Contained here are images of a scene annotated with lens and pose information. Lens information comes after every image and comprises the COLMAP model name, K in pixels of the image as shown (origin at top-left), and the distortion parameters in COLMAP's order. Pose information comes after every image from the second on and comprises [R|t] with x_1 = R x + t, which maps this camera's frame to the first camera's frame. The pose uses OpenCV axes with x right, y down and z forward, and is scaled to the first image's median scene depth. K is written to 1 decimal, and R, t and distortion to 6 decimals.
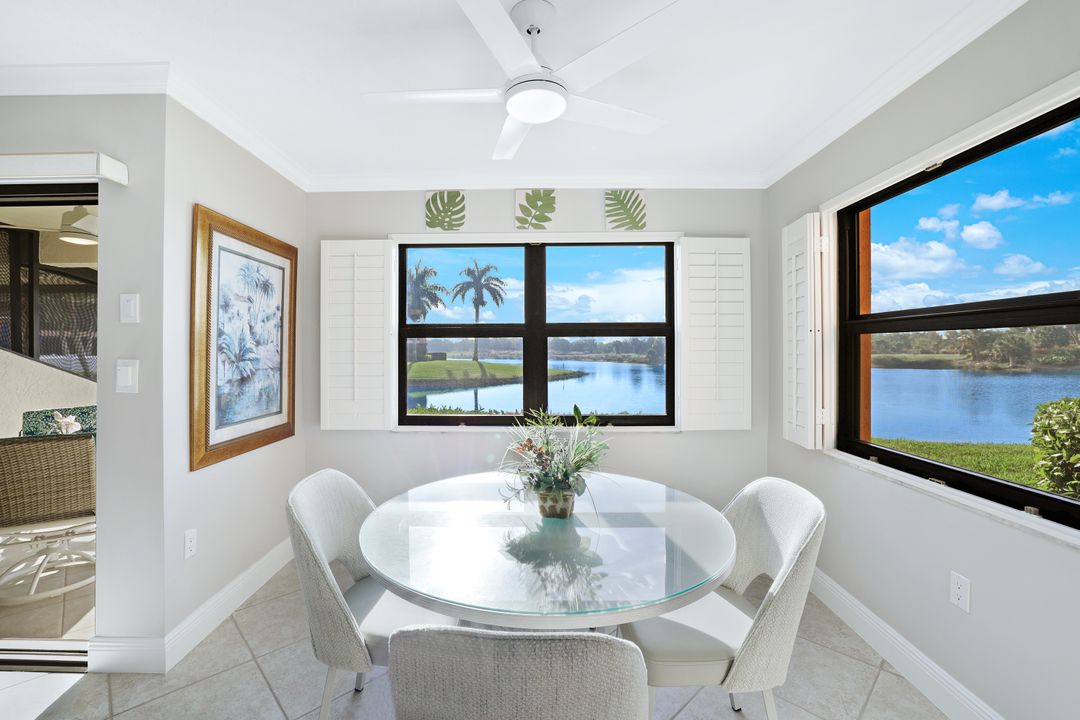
lens RADIAL K [[485.2, 0, 537.8], [0, 485.2, 346.7], [0, 0, 1]] dist [-0.014033, 0.000128]
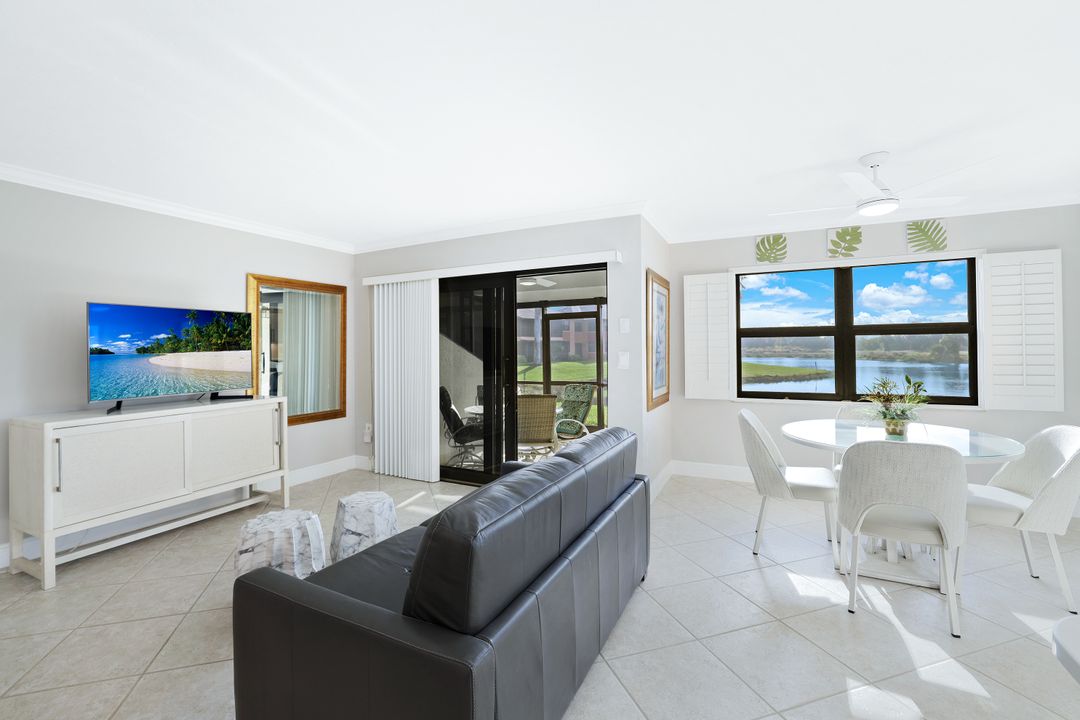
lens RADIAL K [[497.0, 0, 540.9], [0, 497.0, 339.5], [0, 0, 1]] dist [-0.015129, 0.014068]
pose [[0.900386, -0.011776, -0.434933, -0.171465], [0.008485, 0.999919, -0.009508, -0.004317], [0.435010, 0.004870, 0.900412, -0.624855]]
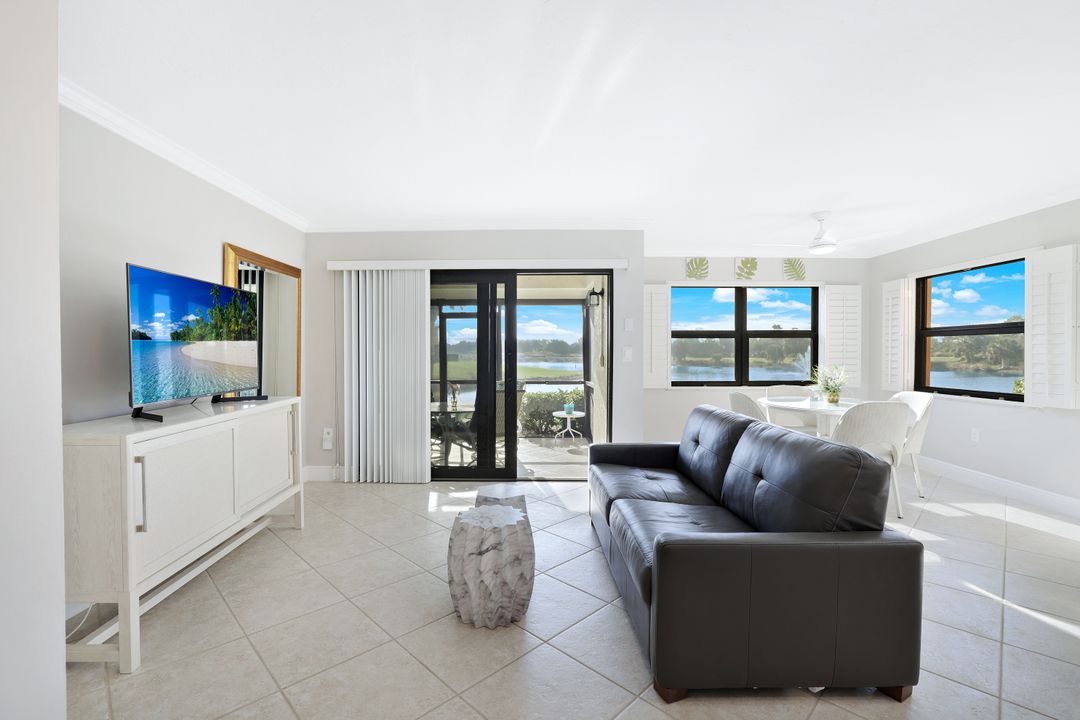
lens RADIAL K [[492.0, 0, 540.0], [0, 492.0, 360.0], [0, 0, 1]] dist [-0.011255, 0.000107]
pose [[0.999012, -0.000390, 0.044430, -0.871063], [-0.000613, 0.999746, 0.022540, 0.021835], [-0.044427, -0.022545, 0.998758, -0.833778]]
